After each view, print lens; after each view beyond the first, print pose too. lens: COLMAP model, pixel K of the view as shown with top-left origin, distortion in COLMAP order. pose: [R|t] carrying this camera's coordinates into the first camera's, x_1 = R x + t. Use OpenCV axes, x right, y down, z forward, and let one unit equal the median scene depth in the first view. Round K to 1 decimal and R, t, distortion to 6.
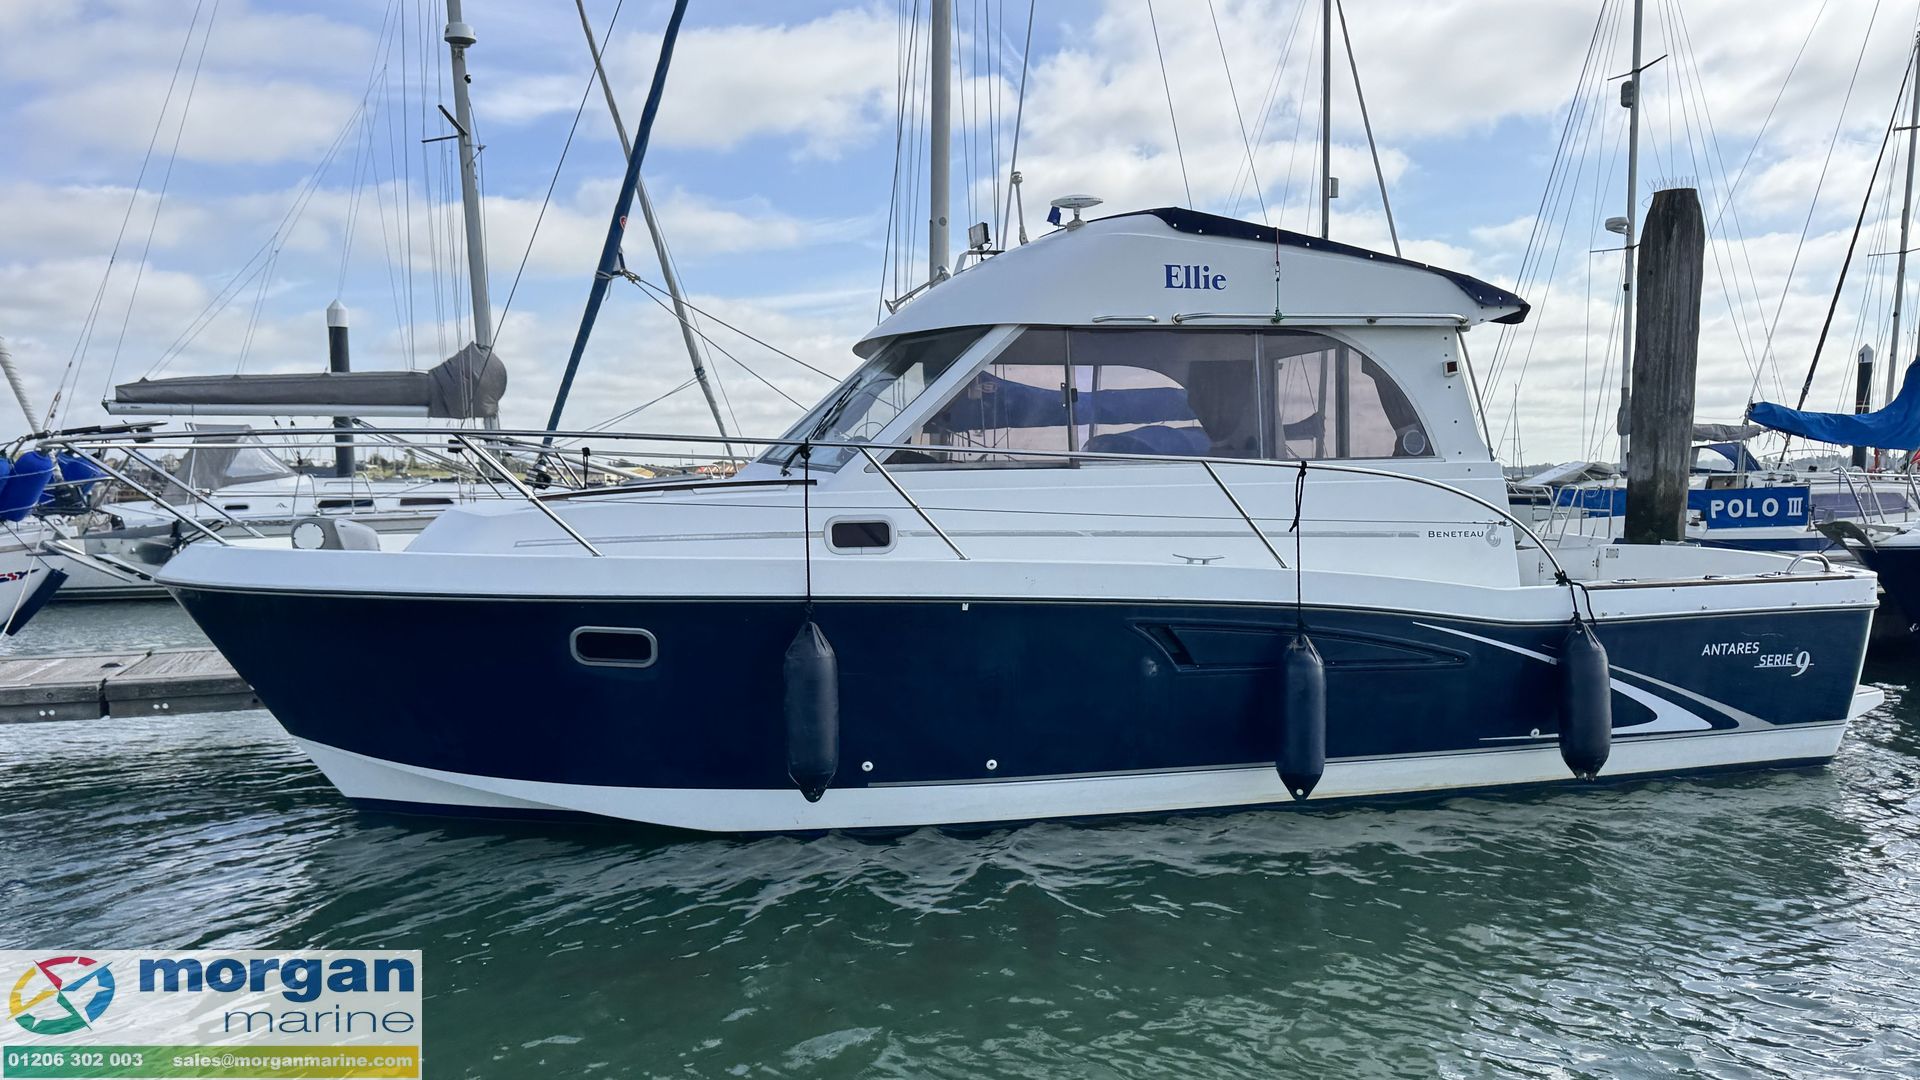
lens RADIAL K [[1413.0, 0, 920.2], [0, 1413.0, 693.9], [0, 0, 1]] dist [0.029193, -0.034461]
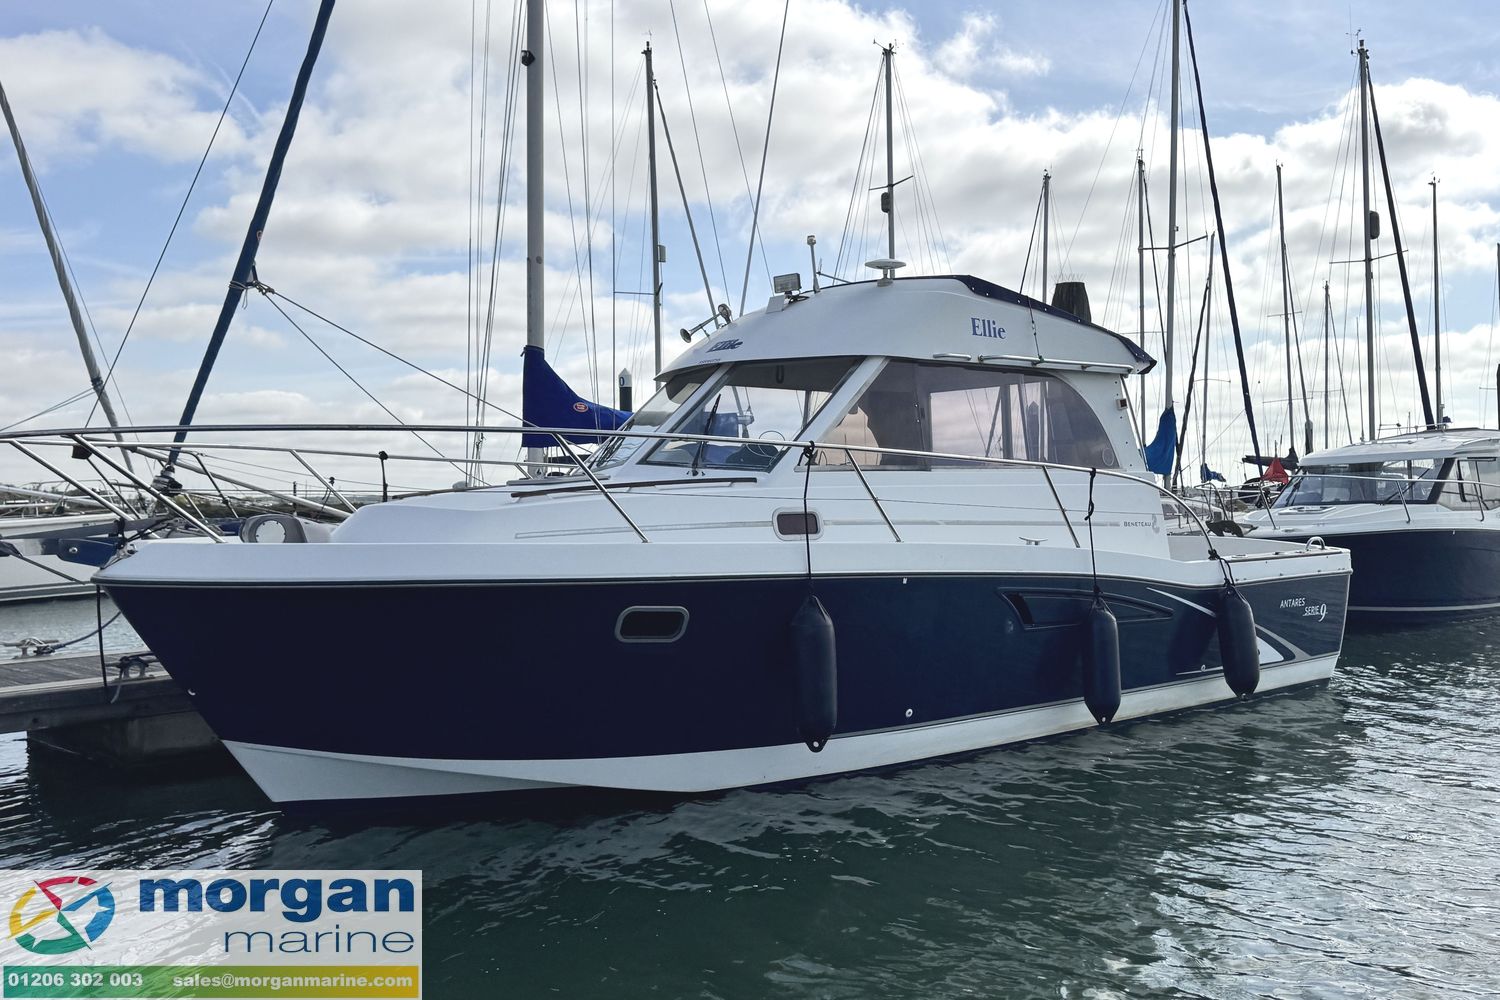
lens RADIAL K [[1343.0, 0, 775.4], [0, 1343.0, 532.6], [0, 0, 1]] dist [-0.011822, -0.001422]
pose [[0.897007, -0.007439, 0.441954, -0.516553], [0.063776, 0.991574, -0.112752, 0.018149], [-0.437392, 0.129325, 0.889923, 0.012495]]
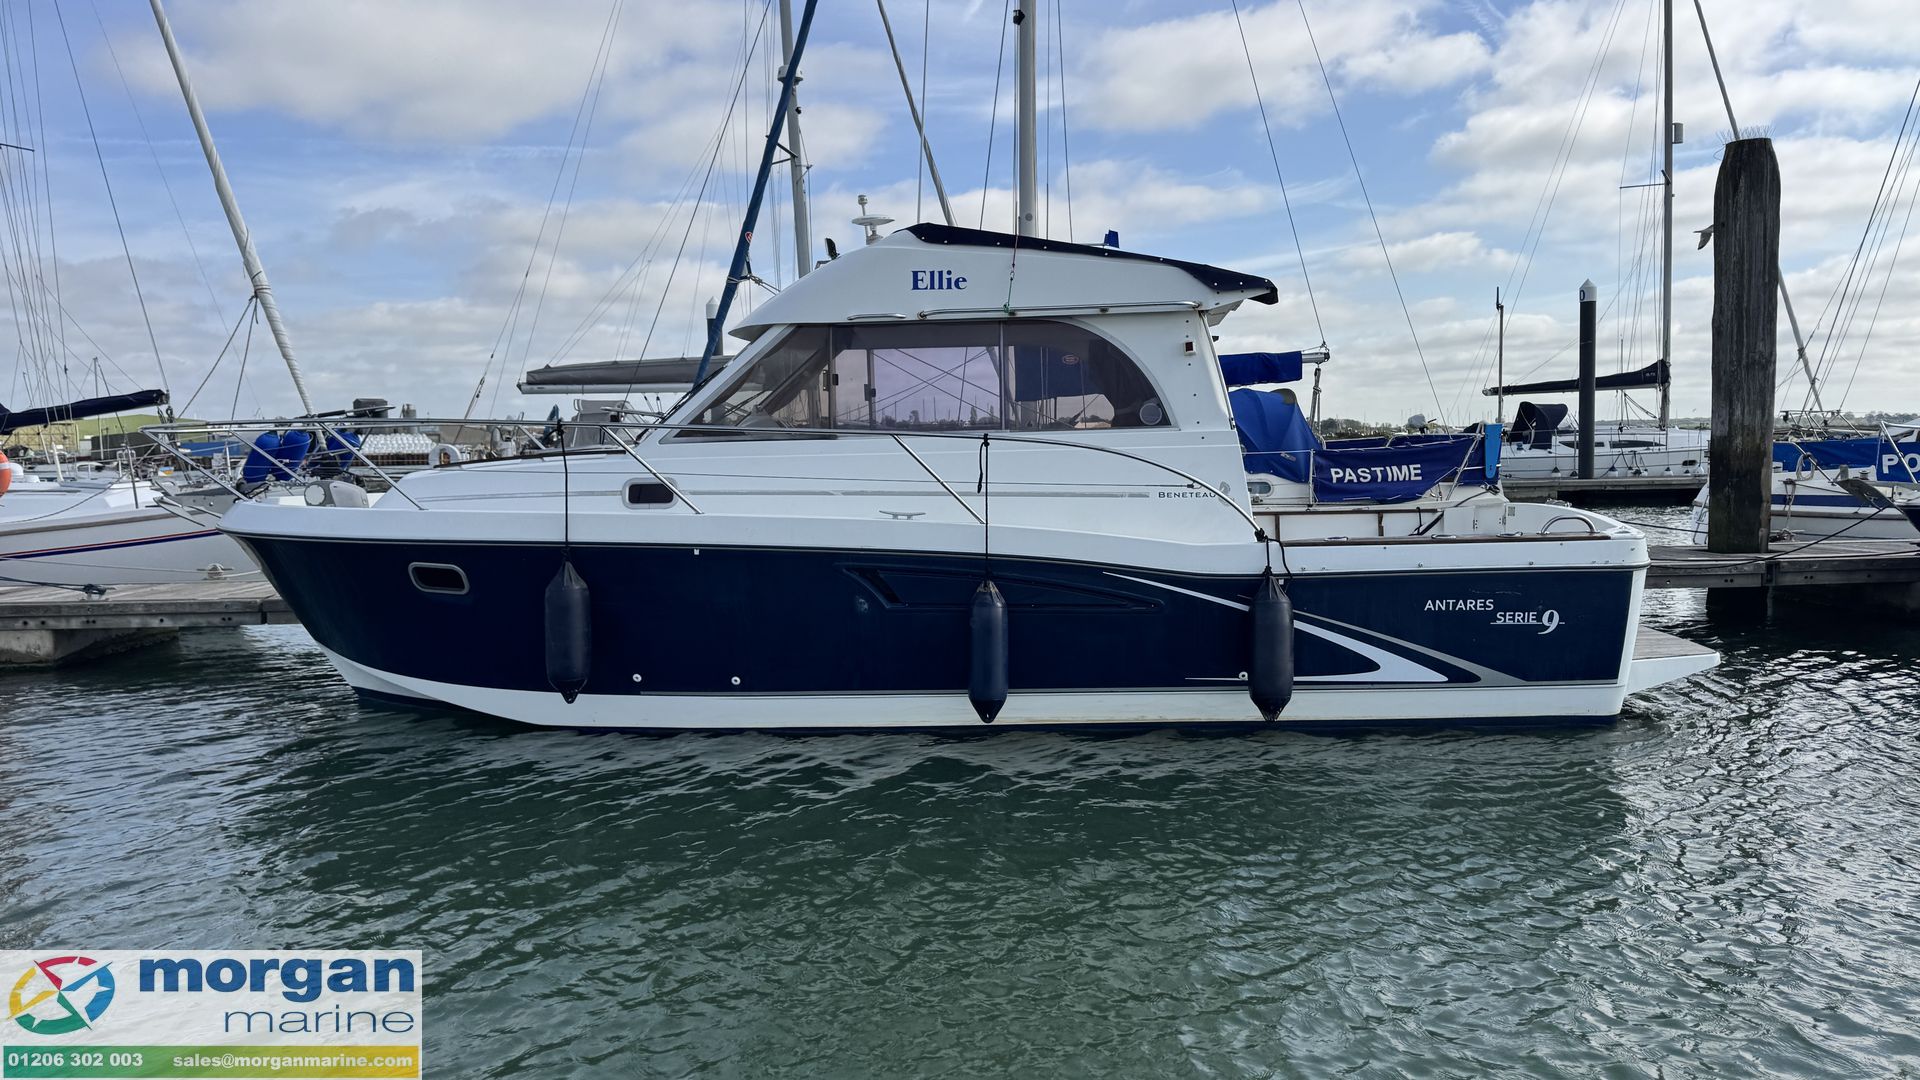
lens RADIAL K [[1351.9, 0, 953.4], [0, 1351.9, 542.0], [0, 0, 1]] dist [0.032041, -0.036670]
pose [[0.951003, 0.012998, -0.308907, 0.548634], [-0.034798, 0.997267, -0.065167, -0.000248], [0.307216, 0.072723, 0.948857, -0.059757]]
